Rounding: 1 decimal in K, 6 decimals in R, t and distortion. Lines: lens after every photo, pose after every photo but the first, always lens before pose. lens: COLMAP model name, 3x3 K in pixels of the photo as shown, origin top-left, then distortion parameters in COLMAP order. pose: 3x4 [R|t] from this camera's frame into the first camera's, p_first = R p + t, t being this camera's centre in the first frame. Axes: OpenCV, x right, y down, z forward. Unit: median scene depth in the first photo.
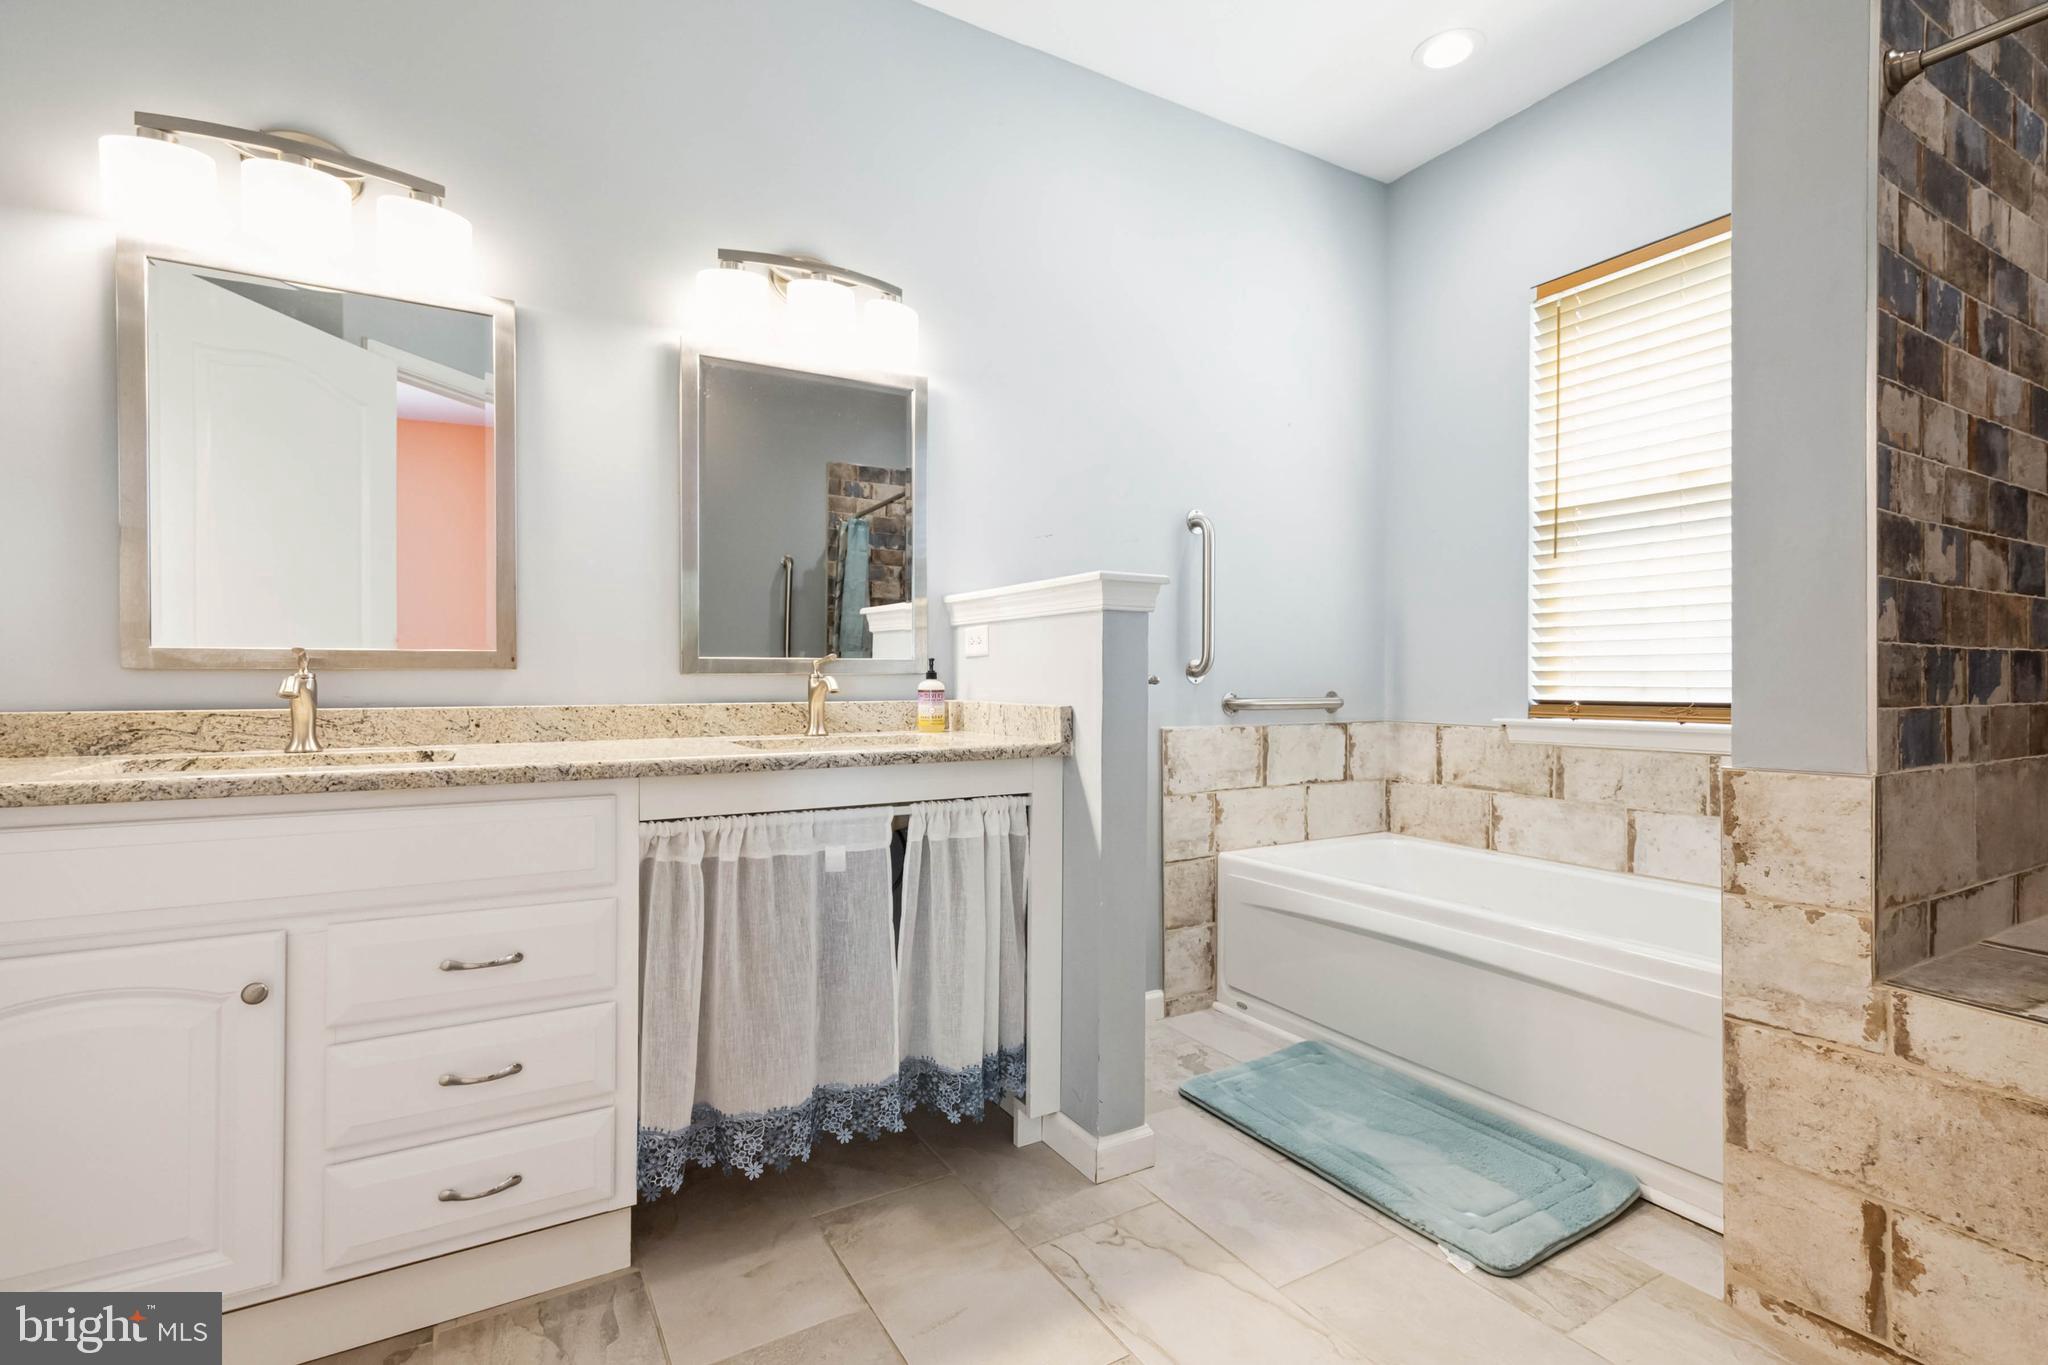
lens RADIAL K [[921.8, 0, 1024.0], [0, 921.8, 682.5], [0, 0, 1]] dist [-0.001557, 0.005522]
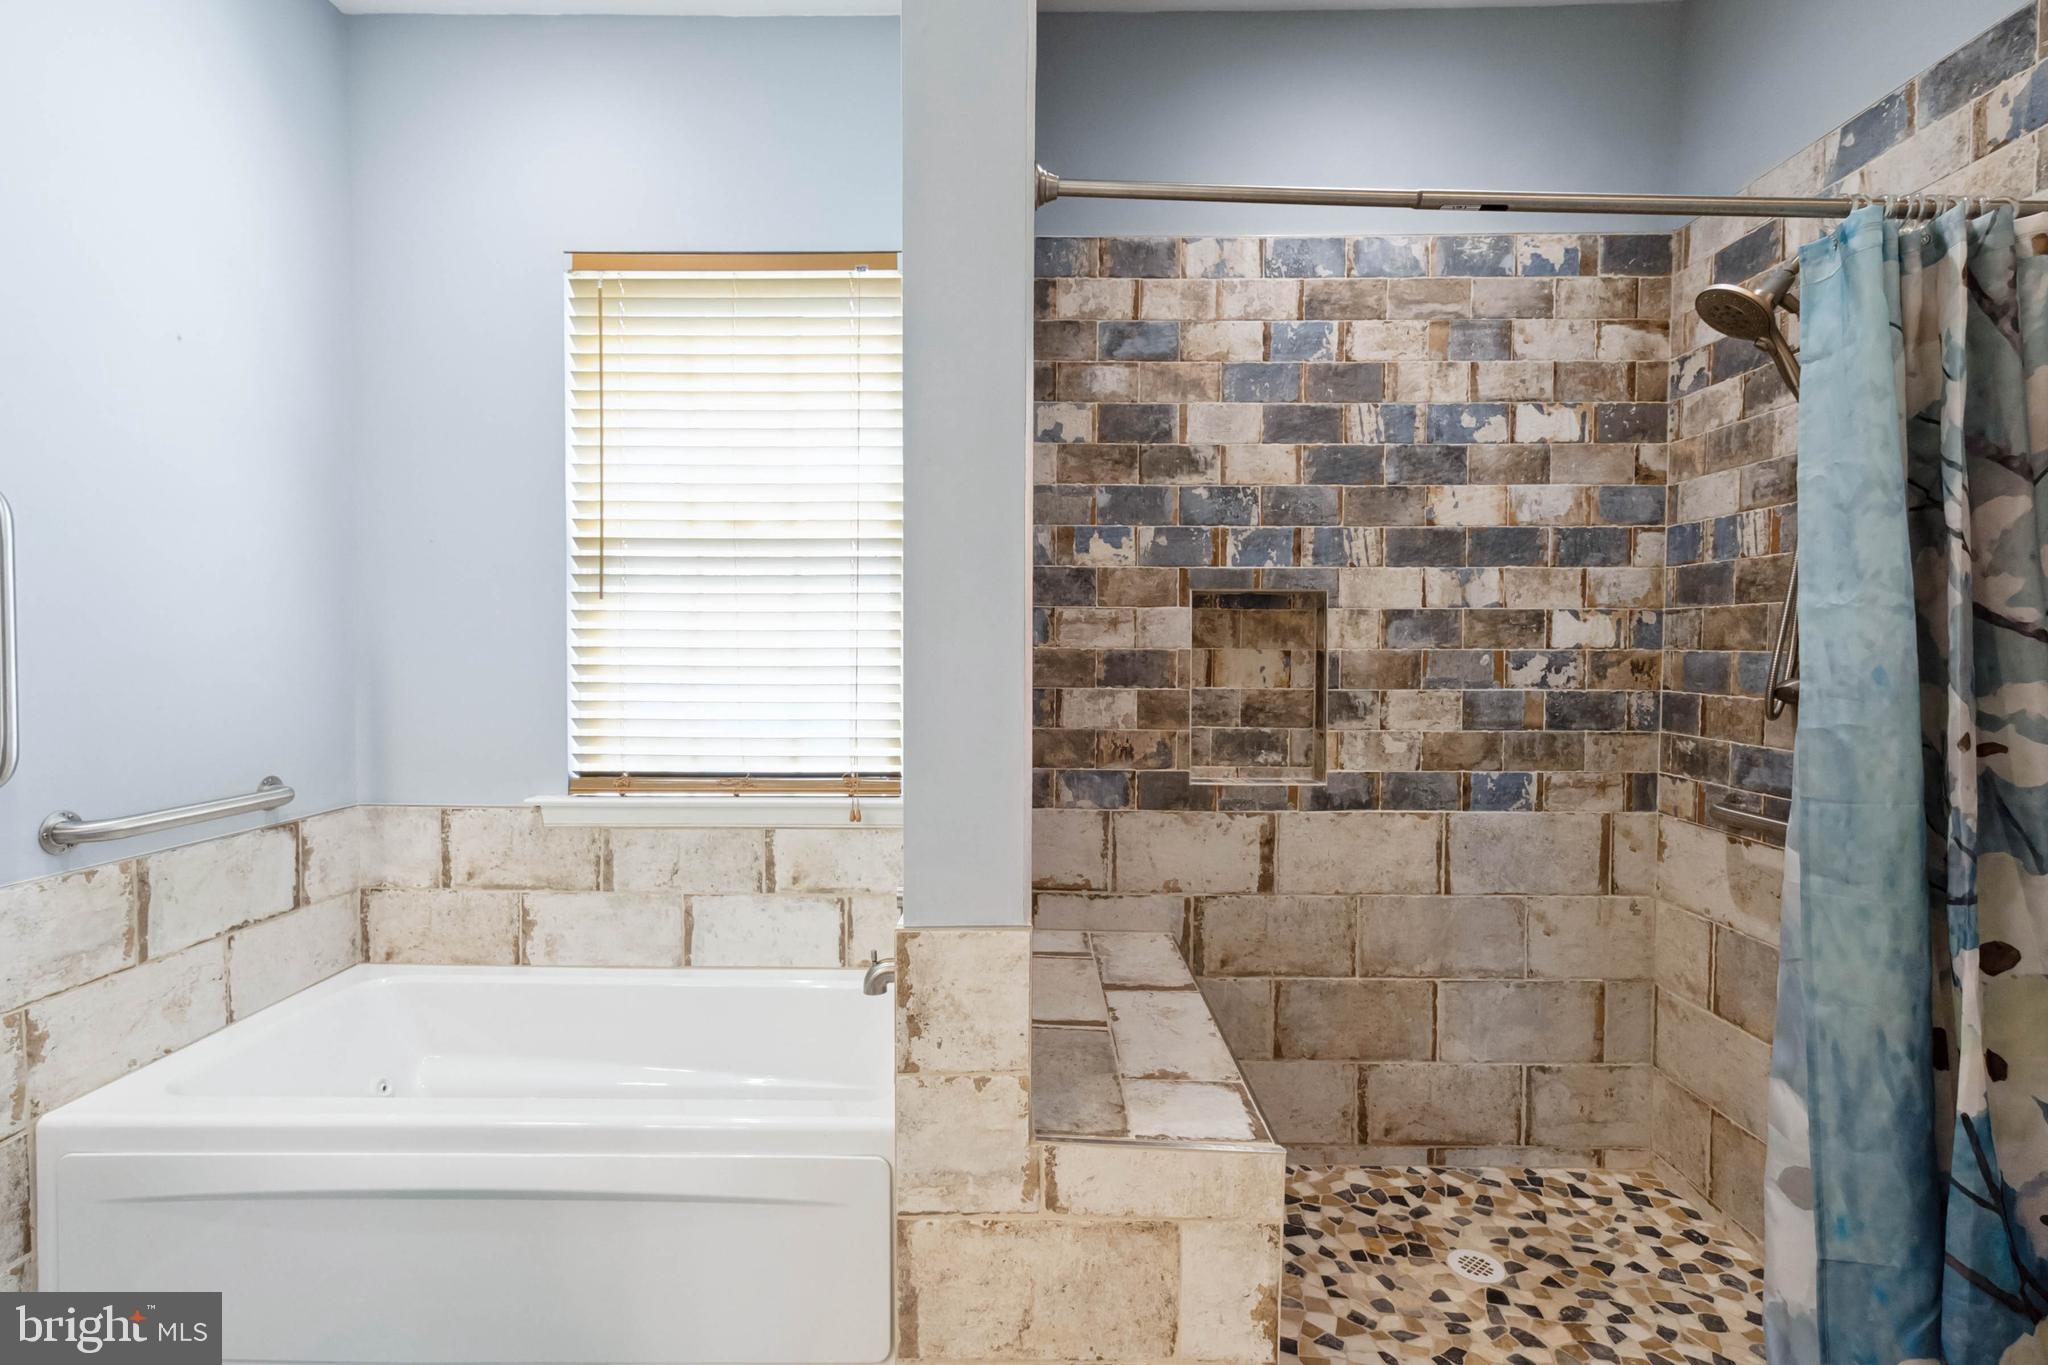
lens RADIAL K [[971.0, 0, 1017.2], [0, 971.0, 688.4], [0, 0, 1]] dist [0.004344, 0.000293]
pose [[0.517101, -0.024899, 0.855562, 0.028760], [-0.003185, 0.999514, 0.031013, -0.083184], [-0.855918, -0.018762, 0.516771, 0.235458]]
